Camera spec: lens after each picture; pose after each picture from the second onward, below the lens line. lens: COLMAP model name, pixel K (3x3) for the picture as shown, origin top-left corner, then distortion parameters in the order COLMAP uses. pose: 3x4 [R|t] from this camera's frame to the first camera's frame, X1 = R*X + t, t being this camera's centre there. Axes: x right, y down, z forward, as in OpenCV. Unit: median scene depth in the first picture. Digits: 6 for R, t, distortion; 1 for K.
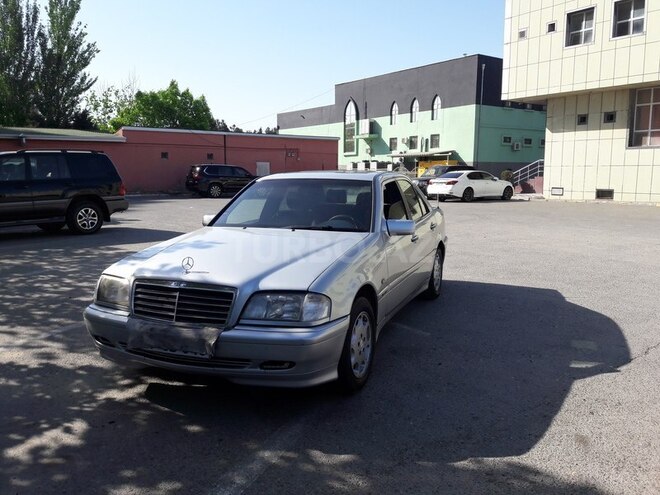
lens RADIAL K [[545.1, 0, 330.0], [0, 545.1, 247.5], [0, 0, 1]] dist [-0.000149, 0.001145]
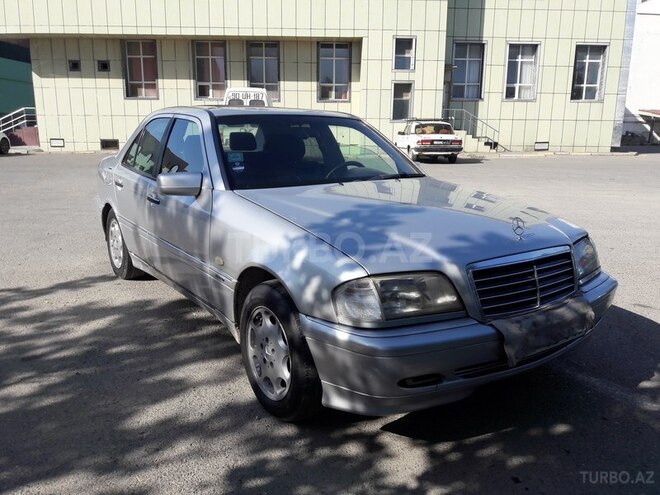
lens RADIAL K [[545.1, 0, 330.0], [0, 545.1, 247.5], [0, 0, 1]] dist [-0.000149, 0.001145]
pose [[0.550016, -0.179129, 0.815718, -0.129366], [0.109224, 0.983766, 0.142386, -0.009631], [-0.827981, 0.010782, 0.560652, 0.104024]]
